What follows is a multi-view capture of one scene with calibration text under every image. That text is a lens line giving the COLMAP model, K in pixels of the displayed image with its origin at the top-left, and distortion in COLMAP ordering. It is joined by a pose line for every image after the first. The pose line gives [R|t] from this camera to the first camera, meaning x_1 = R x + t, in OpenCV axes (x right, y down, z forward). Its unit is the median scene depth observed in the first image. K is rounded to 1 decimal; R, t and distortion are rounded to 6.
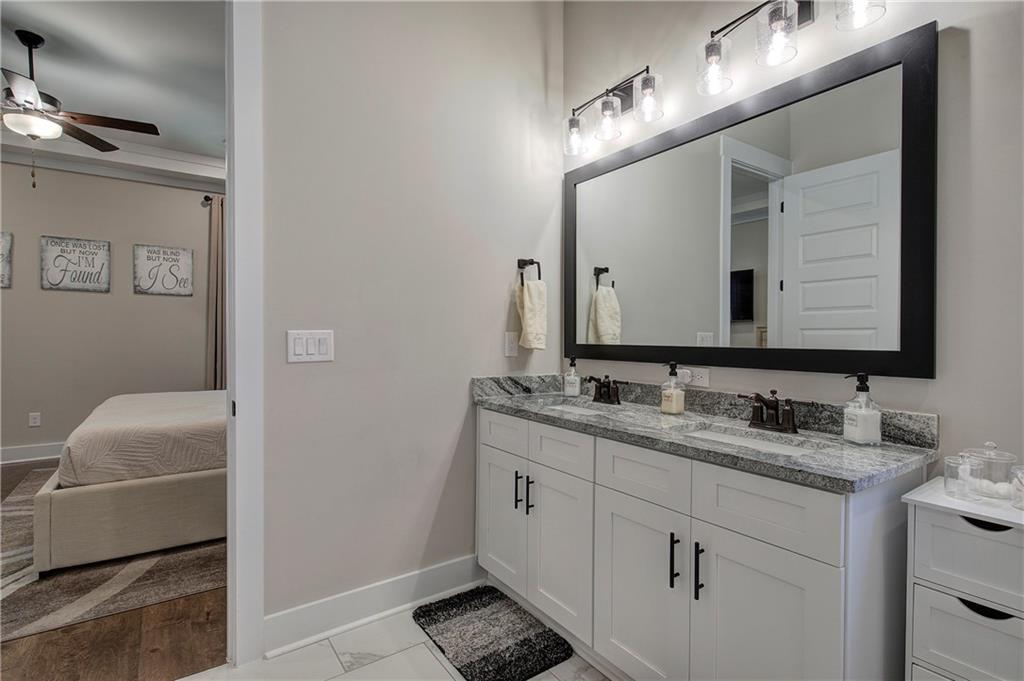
lens RADIAL K [[495.3, 0, 512.4], [0, 495.3, 339.7], [0, 0, 1]] dist [0.004407, 0.000535]
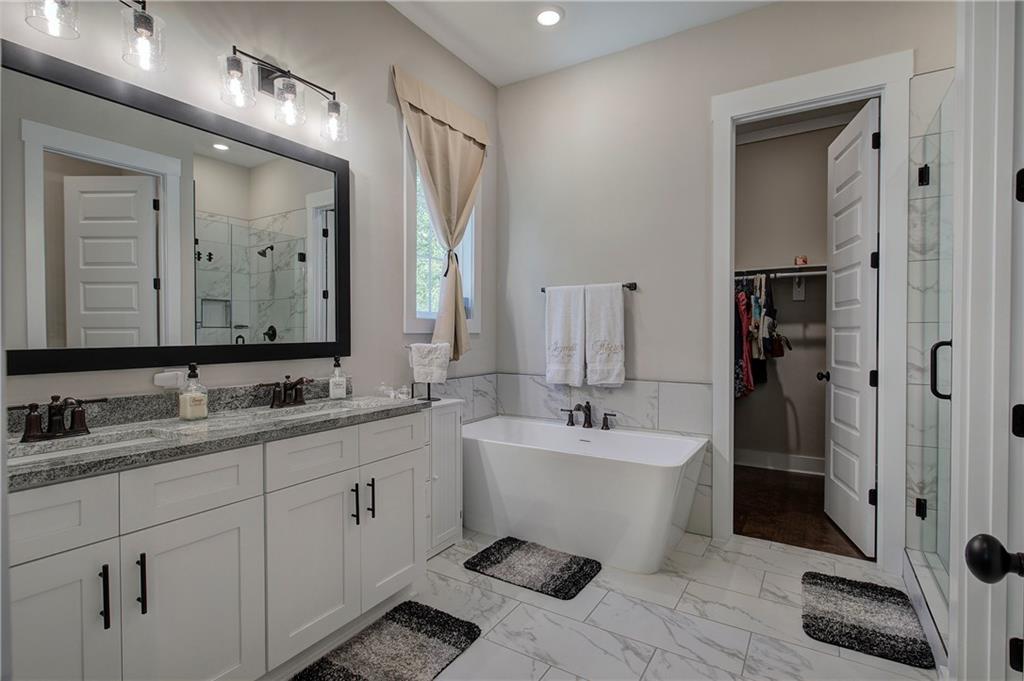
lens RADIAL K [[495.3, 0, 513.9], [0, 495.3, 333.8], [0, 0, 1]] dist [0.004407, 0.000535]
pose [[-0.394118, -0.008622, 0.919019, -0.801007], [0.006216, 0.999908, 0.012047, -0.017681], [-0.919039, 0.010461, -0.394028, 0.863233]]
